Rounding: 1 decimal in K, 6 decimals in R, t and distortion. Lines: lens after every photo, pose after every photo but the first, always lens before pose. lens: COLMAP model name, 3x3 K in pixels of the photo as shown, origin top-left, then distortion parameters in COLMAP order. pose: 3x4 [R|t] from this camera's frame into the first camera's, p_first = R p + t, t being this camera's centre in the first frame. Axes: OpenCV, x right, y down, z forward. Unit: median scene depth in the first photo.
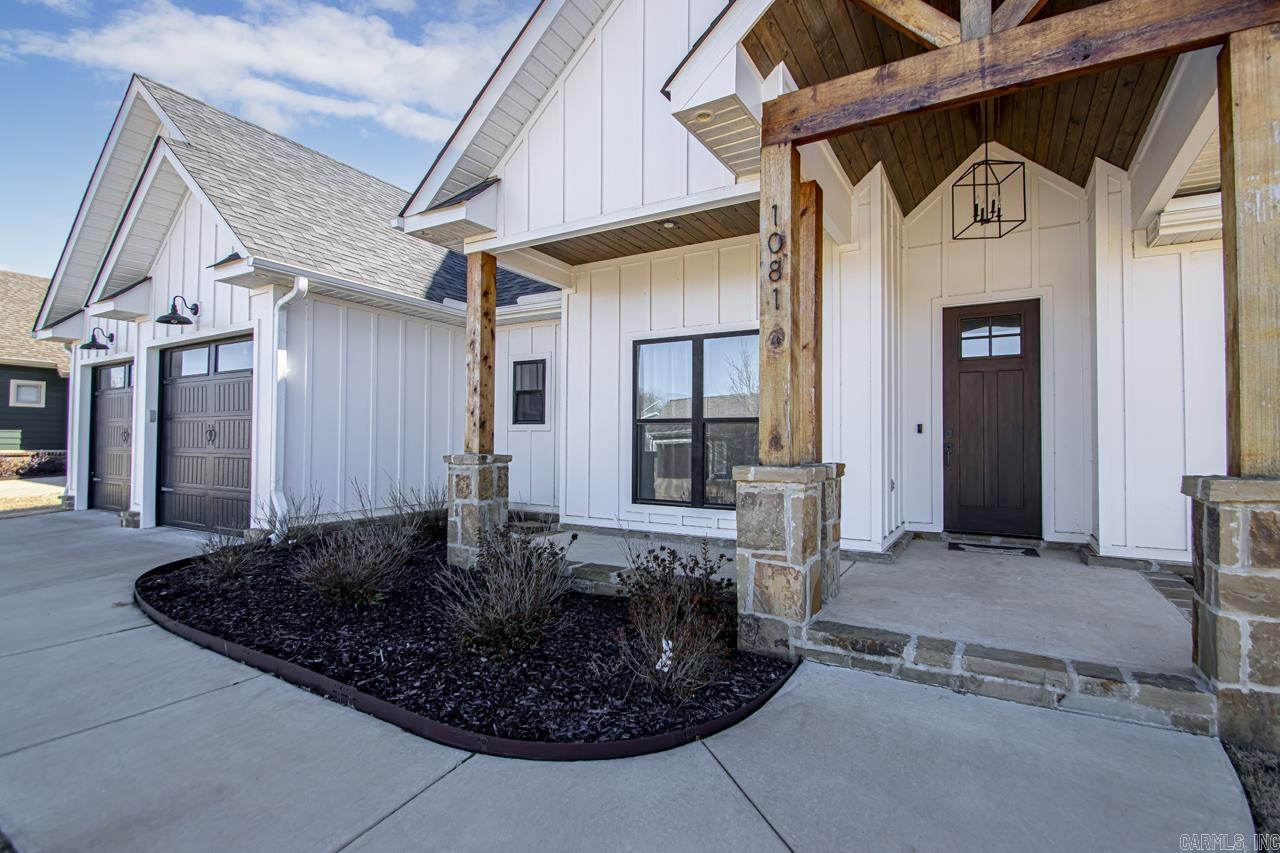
lens RADIAL K [[608.1, 0, 650.1], [0, 608.1, 418.8], [0, 0, 1]] dist [0.014957, -0.016539]
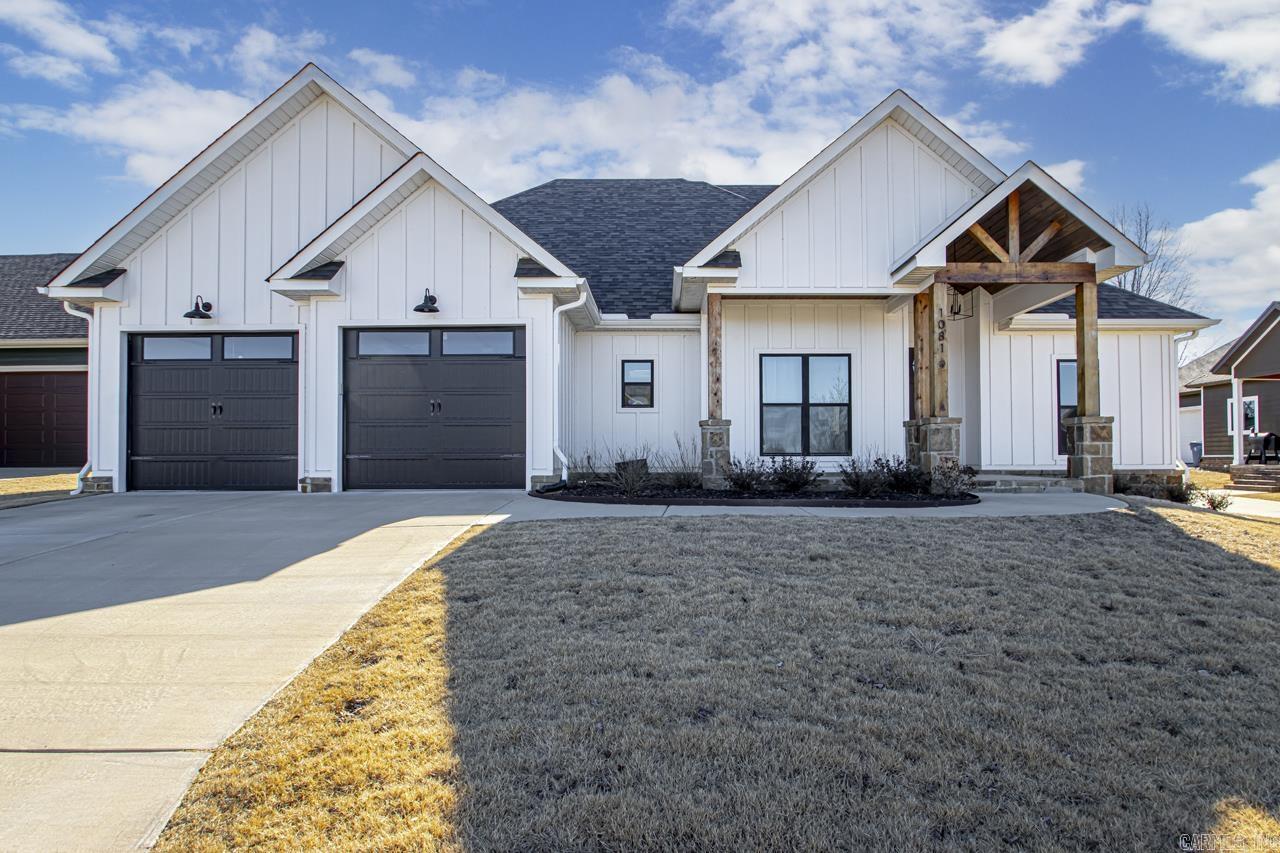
lens RADIAL K [[635.3, 0, 727.4], [0, 635.3, 421.8], [0, 0, 1]] dist [-0.002065, -0.000166]
pose [[0.857165, 0.016032, 0.514792, -1.262181], [-0.009358, 0.999835, -0.015555, 0.099774], [-0.514957, 0.008516, 0.857174, -0.492369]]
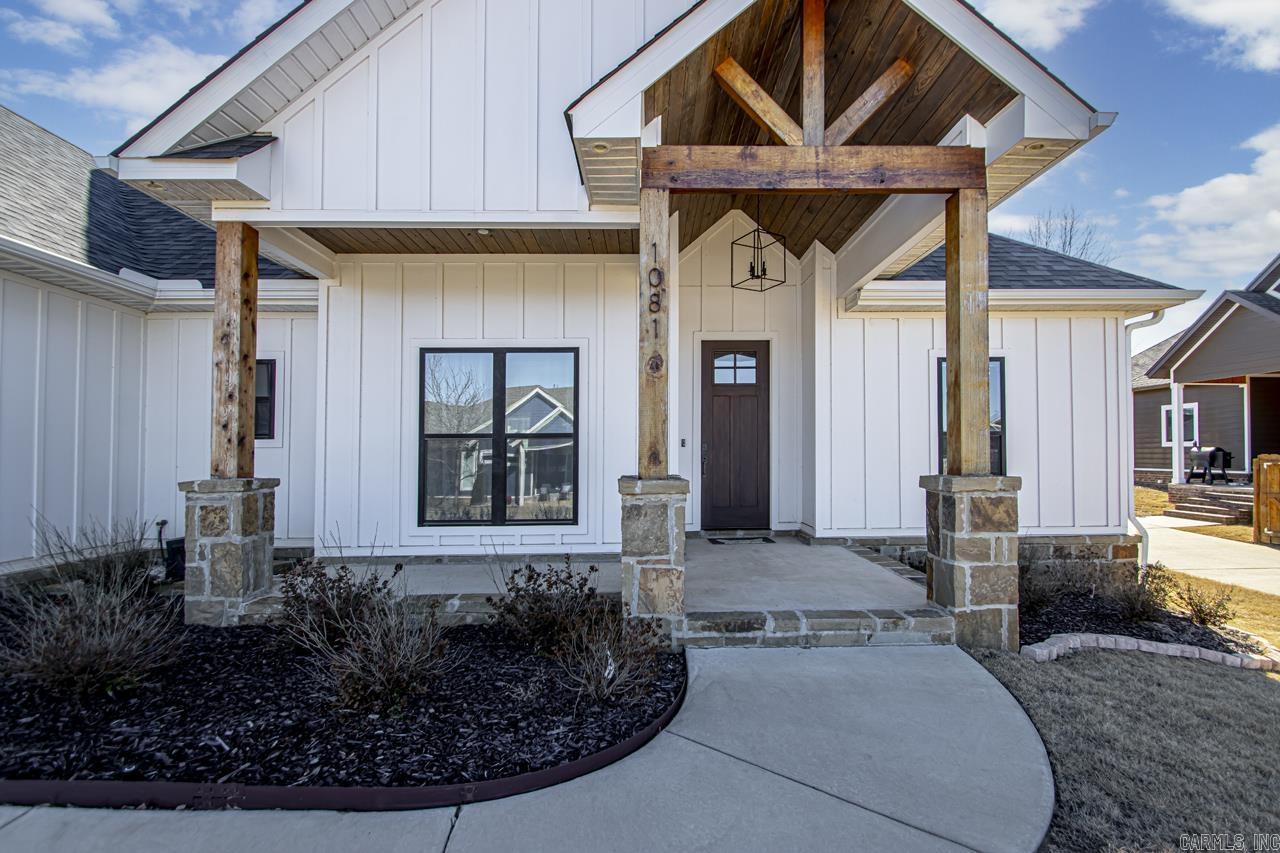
lens RADIAL K [[608.1, 0, 685.4], [0, 608.1, 433.9], [0, 0, 1]] dist [0.014957, -0.016539]
pose [[0.845256, 0.003225, 0.534352, -0.237271], [-0.005613, 0.999980, 0.002844, -0.006133], [-0.534333, -0.005403, 0.845257, 0.024611]]
